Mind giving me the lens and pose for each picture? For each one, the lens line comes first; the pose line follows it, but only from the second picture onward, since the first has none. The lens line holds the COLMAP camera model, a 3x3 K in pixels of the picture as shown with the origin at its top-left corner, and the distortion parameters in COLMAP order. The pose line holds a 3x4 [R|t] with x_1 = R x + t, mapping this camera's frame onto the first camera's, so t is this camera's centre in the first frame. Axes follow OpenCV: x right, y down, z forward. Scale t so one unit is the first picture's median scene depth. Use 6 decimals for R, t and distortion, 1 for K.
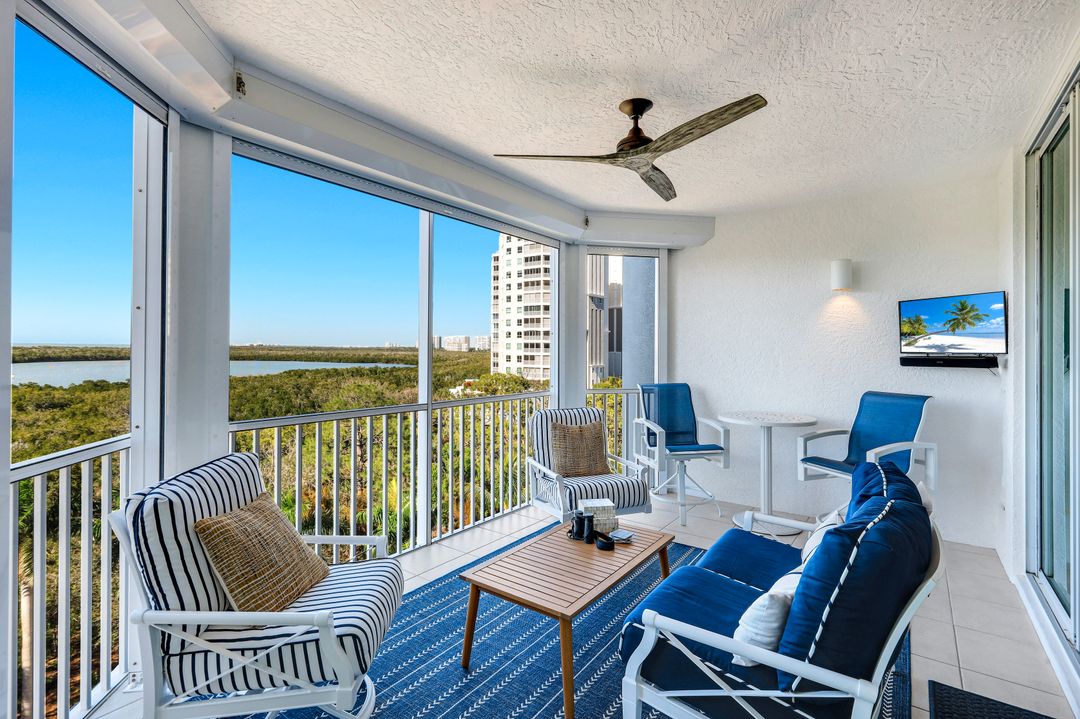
lens RADIAL K [[514.3, 0, 538.2], [0, 514.3, 346.8], [0, 0, 1]] dist [-0.004035, -0.000638]
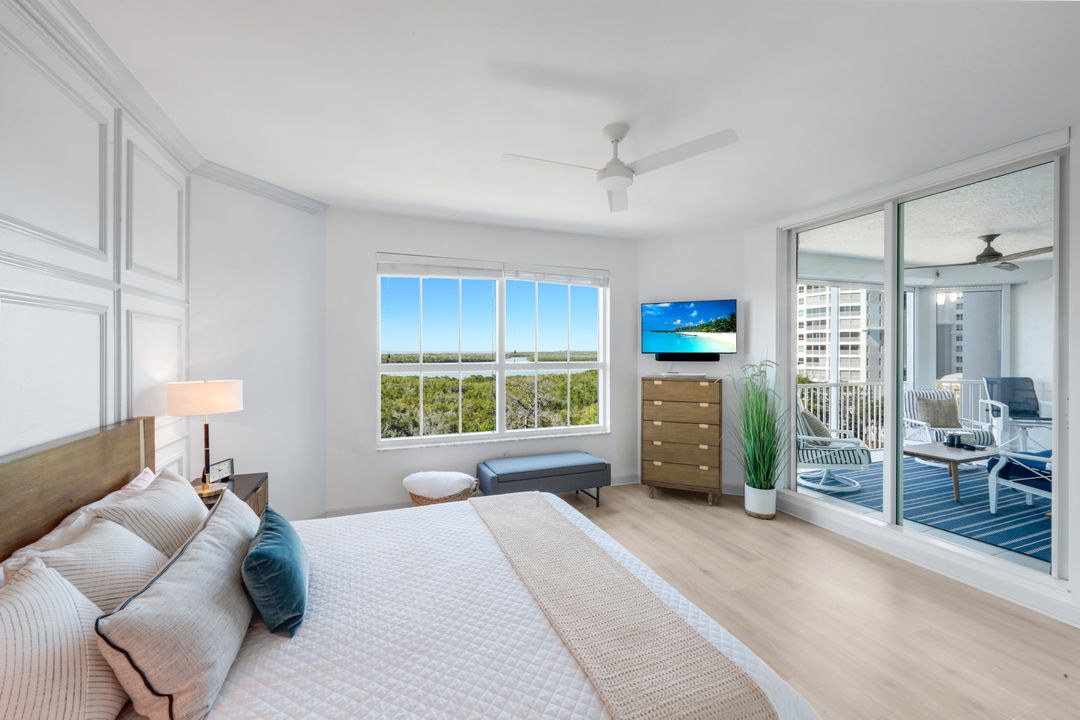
lens RADIAL K [[437.7, 0, 538.1], [0, 437.7, 357.4], [0, 0, 1]] dist [0.000574, 0.000172]
pose [[0.839968, -0.004932, -0.542613, -0.207290], [0.013261, 0.999847, 0.011440, -0.017485], [0.542474, -0.016805, 0.839905, -0.801832]]
